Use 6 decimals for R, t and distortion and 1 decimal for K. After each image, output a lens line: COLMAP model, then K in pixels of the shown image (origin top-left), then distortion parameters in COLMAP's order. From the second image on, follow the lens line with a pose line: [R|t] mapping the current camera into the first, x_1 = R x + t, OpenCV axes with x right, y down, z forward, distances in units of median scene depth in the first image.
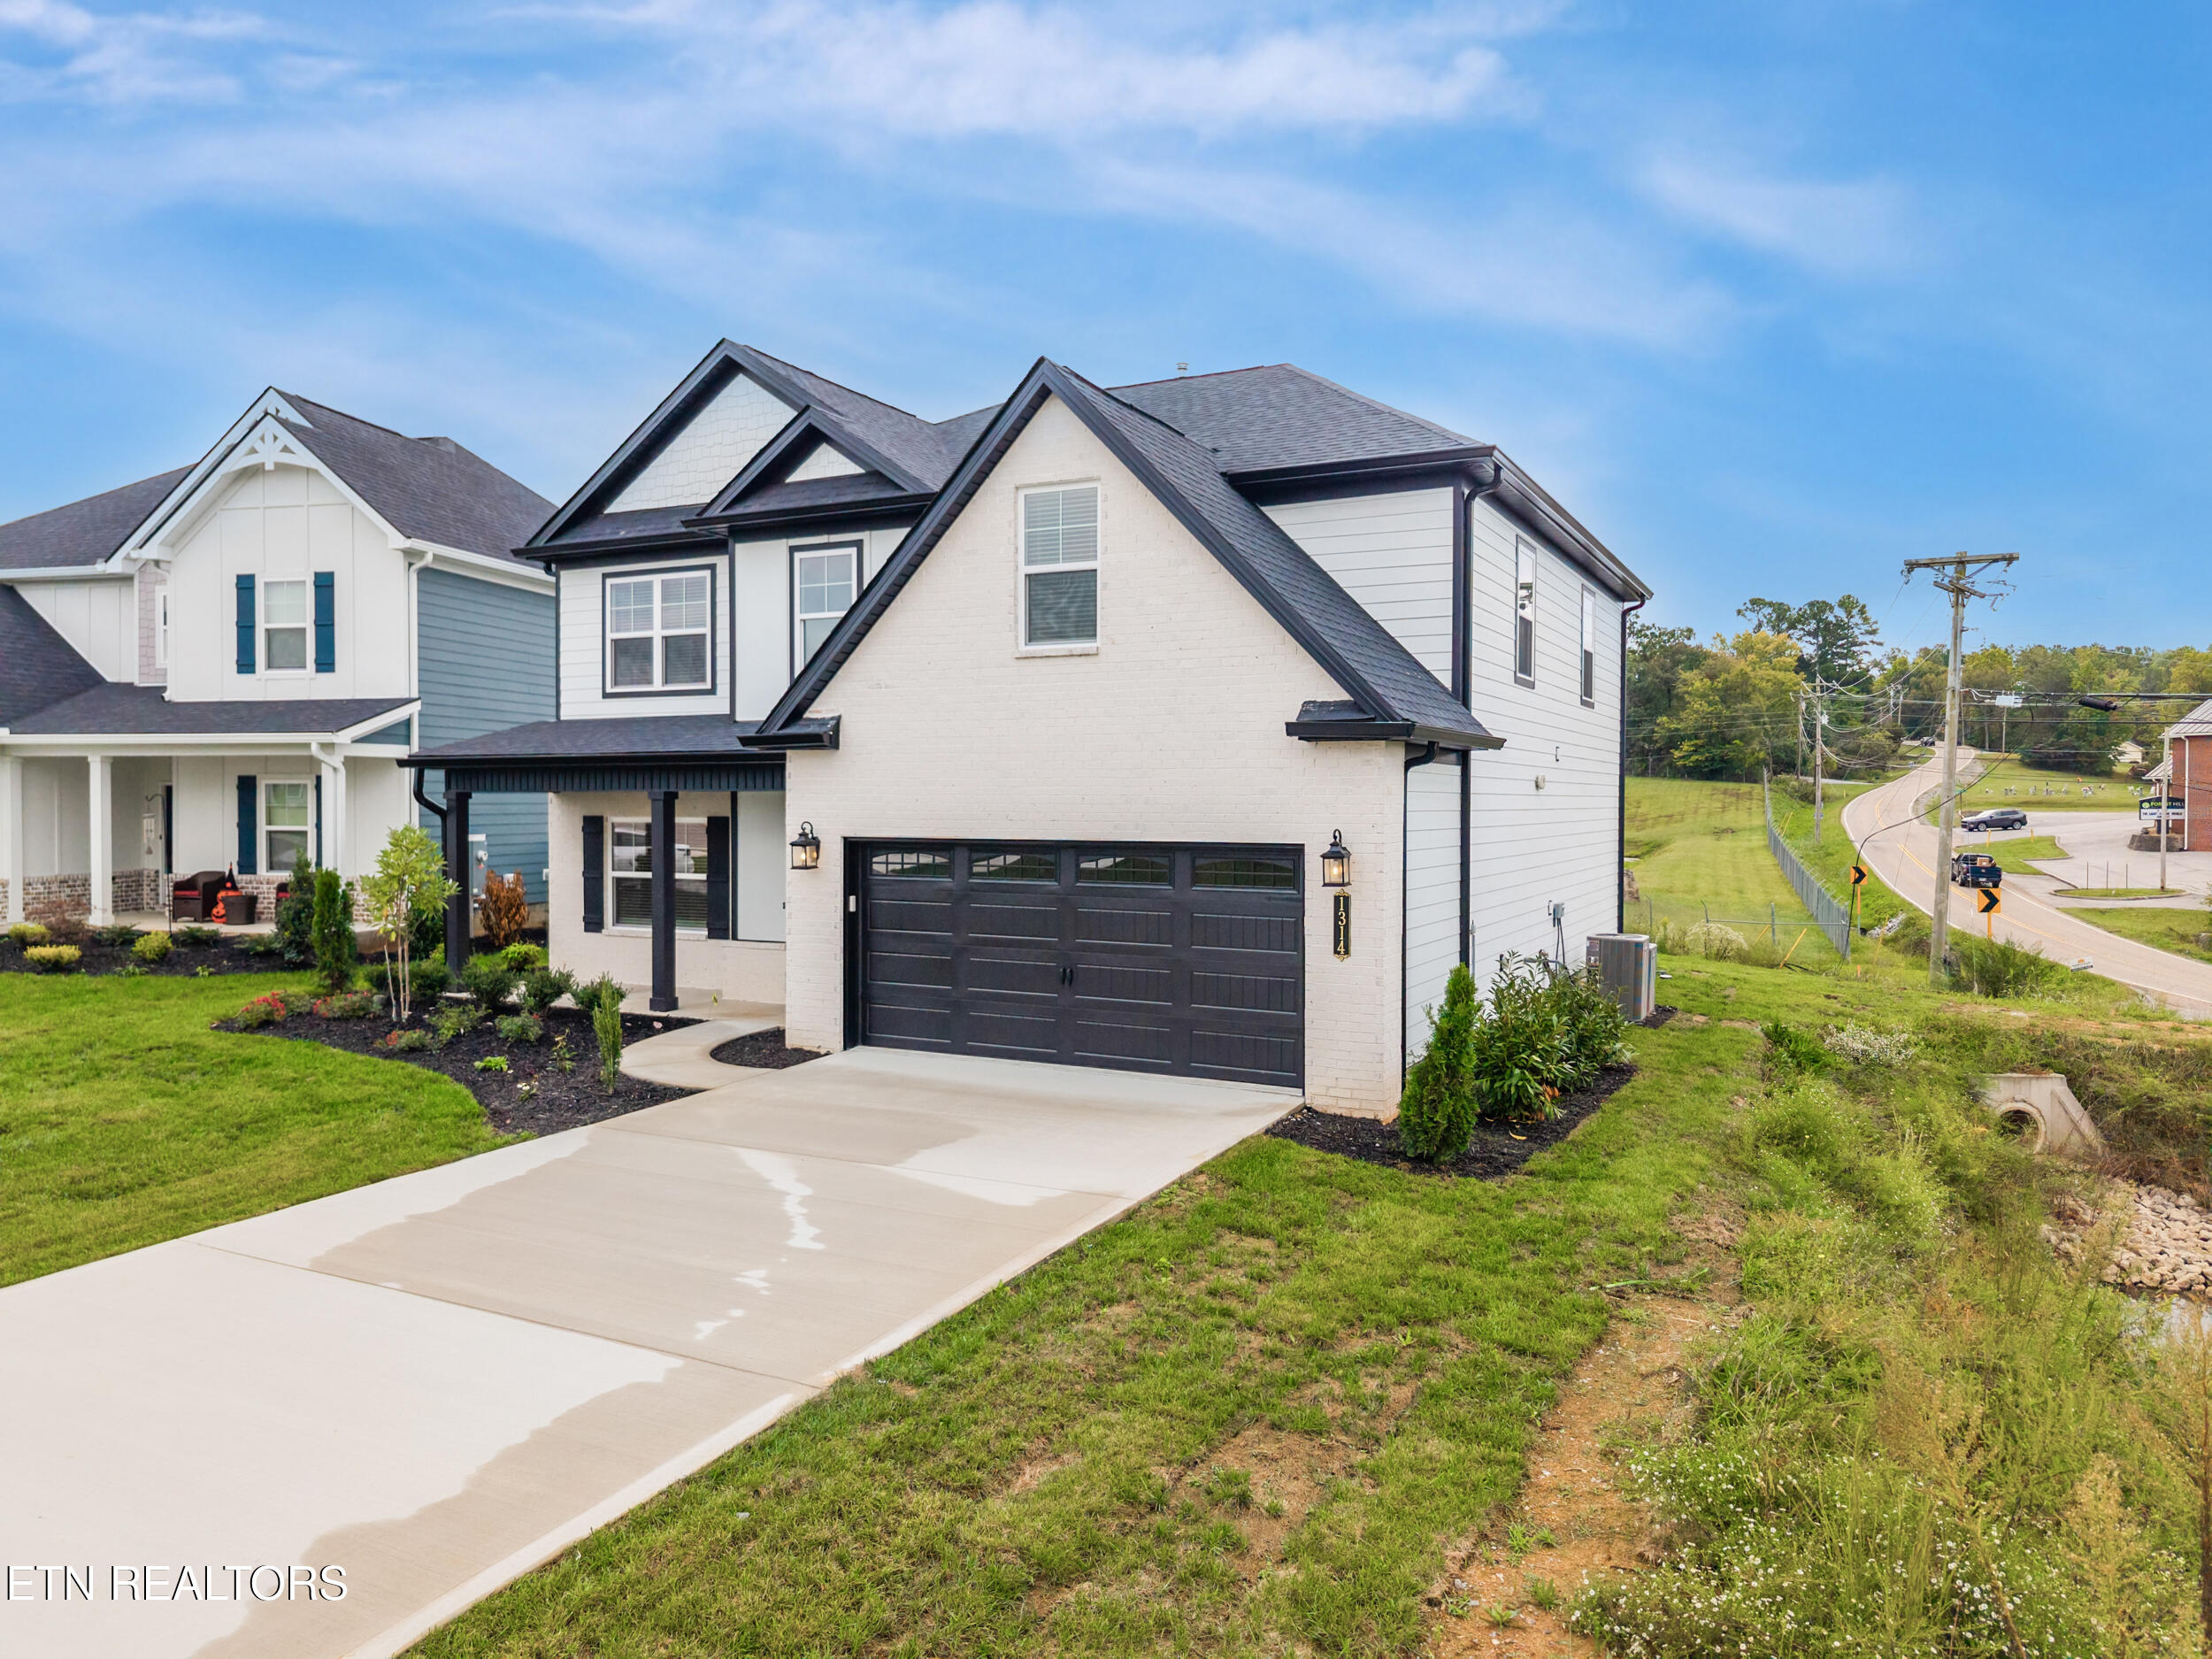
lens RADIAL K [[1471.8, 0, 1104.8], [0, 1471.8, 828.1], [0, 0, 1]] dist [0.027974, -0.023724]
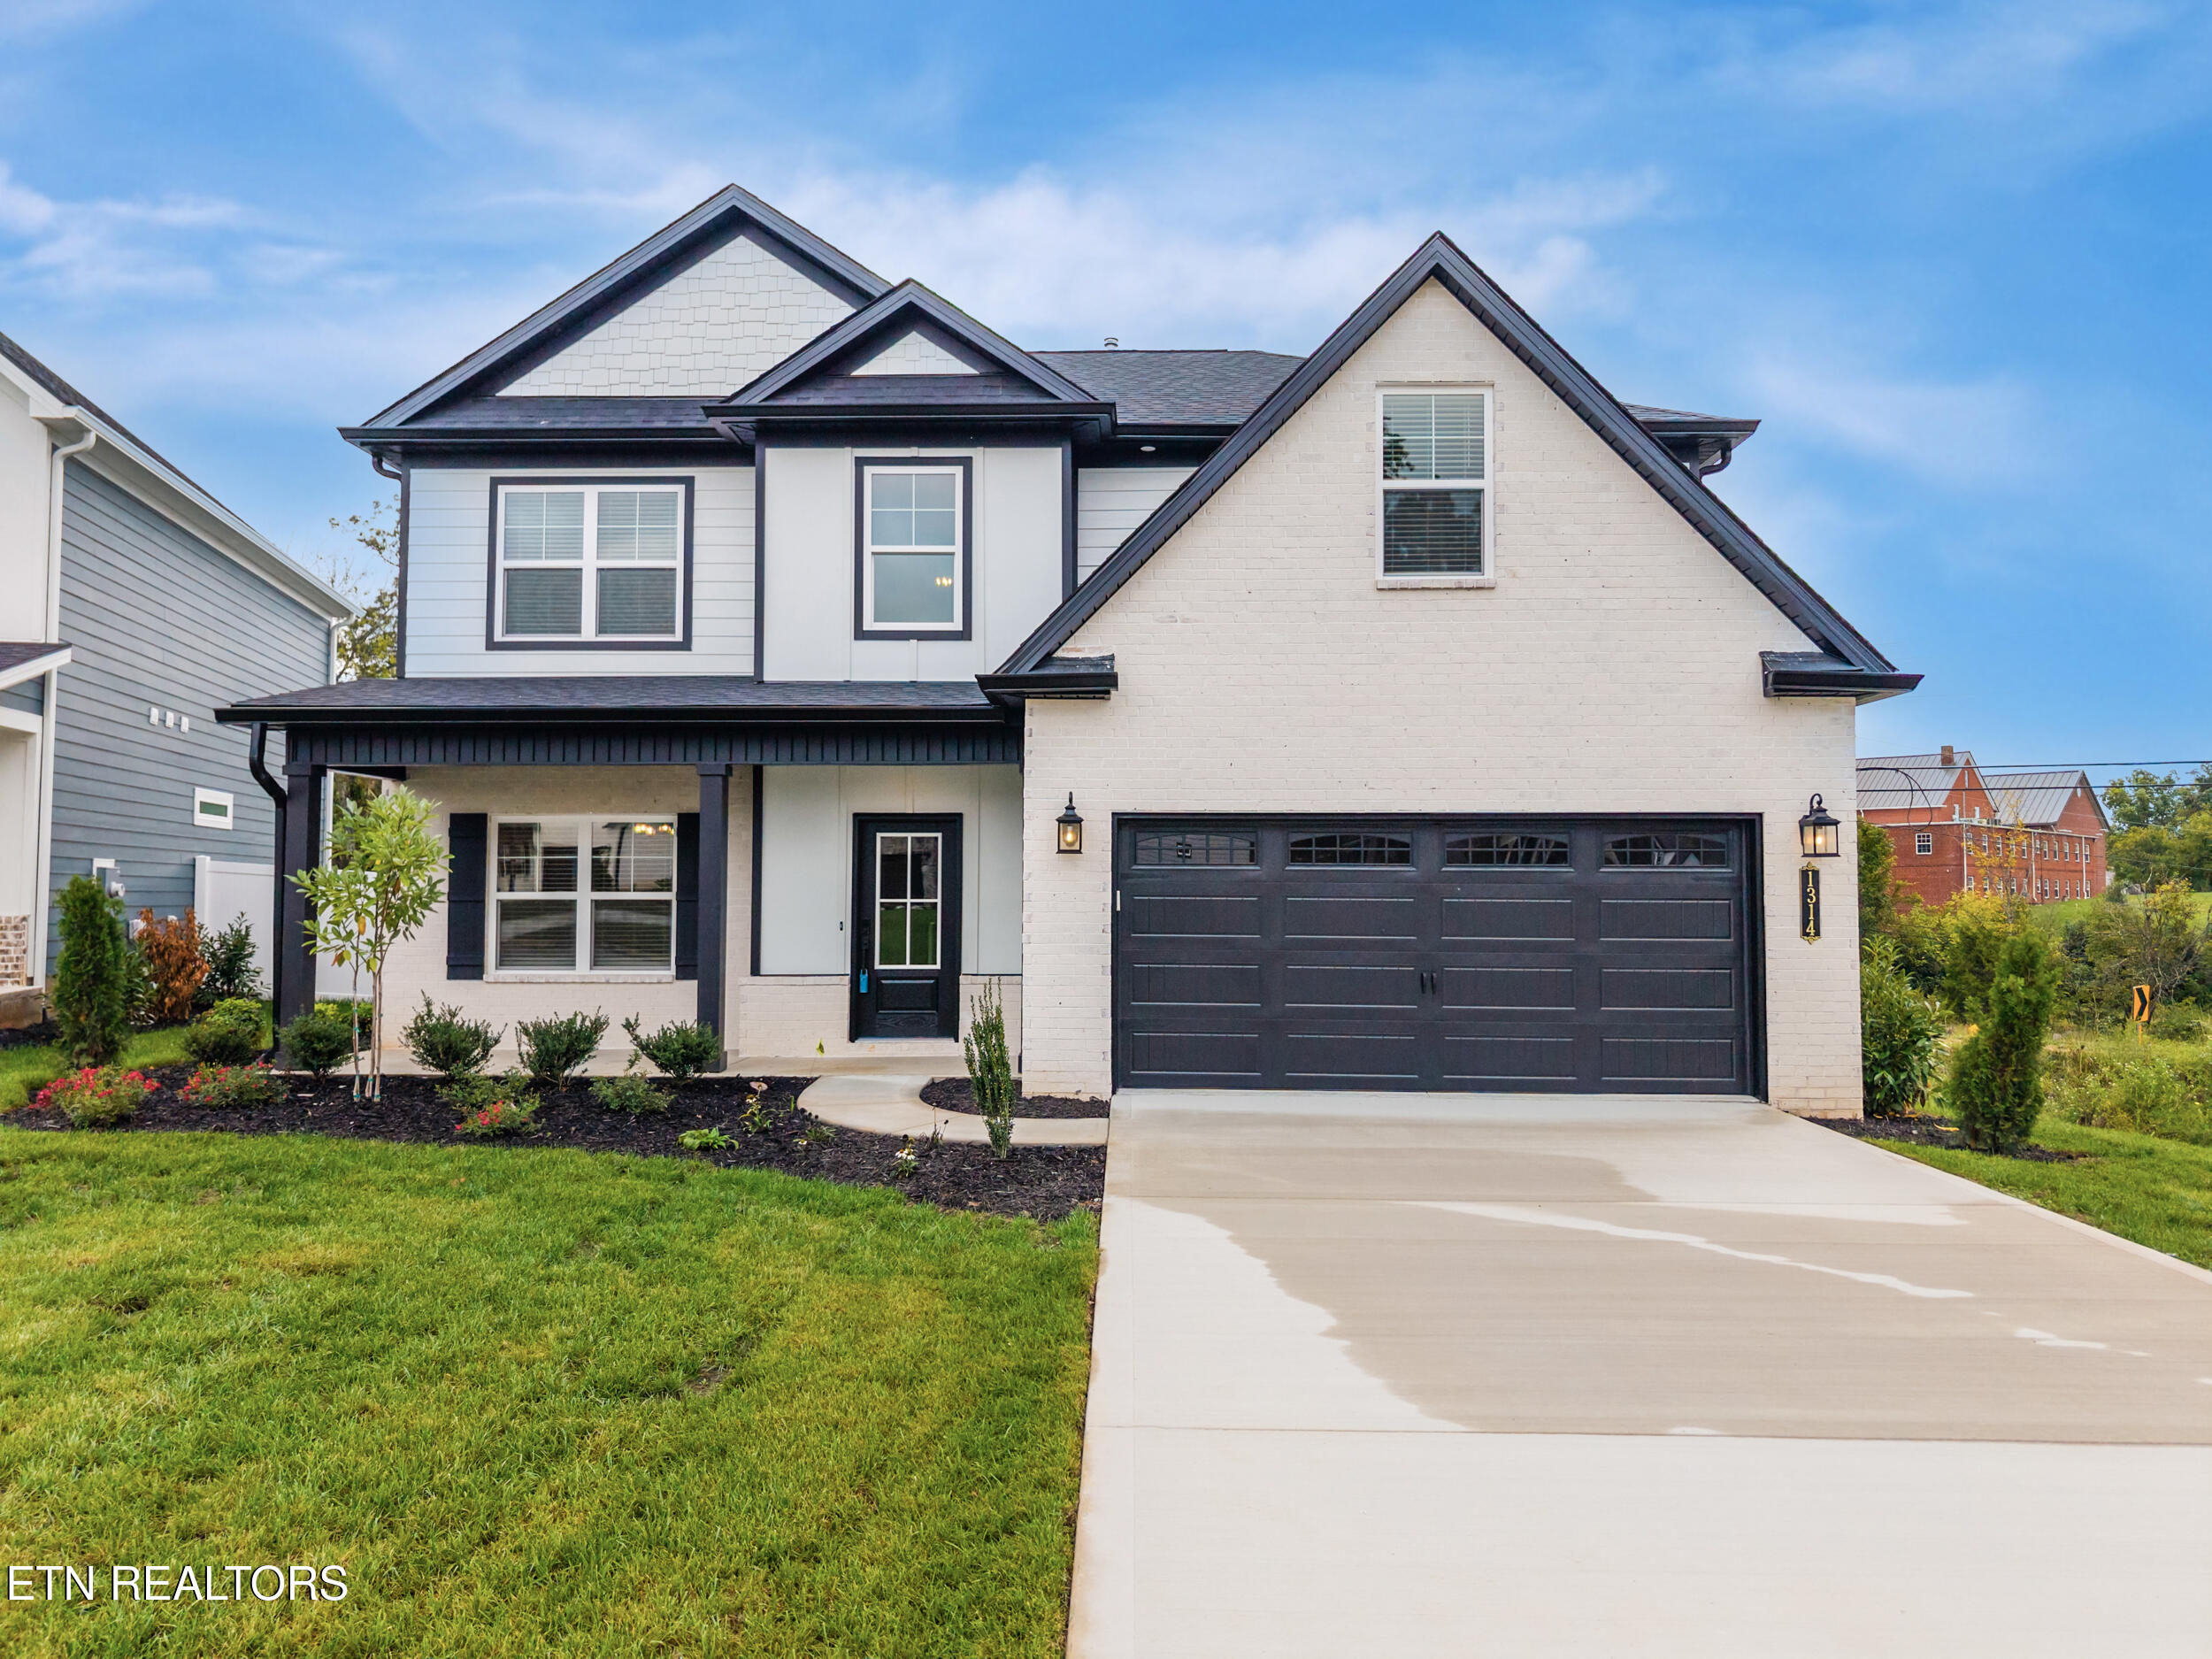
lens RADIAL K [[1478.9, 0, 1102.3], [0, 1478.9, 821.9], [0, 0, 1]] dist [0.014075, -0.011571]
pose [[0.902143, 0.022710, 0.430840, -0.407556], [0.007984, 0.997564, -0.069300, 0.050469], [-0.431364, 0.065959, 0.899764, 0.252296]]
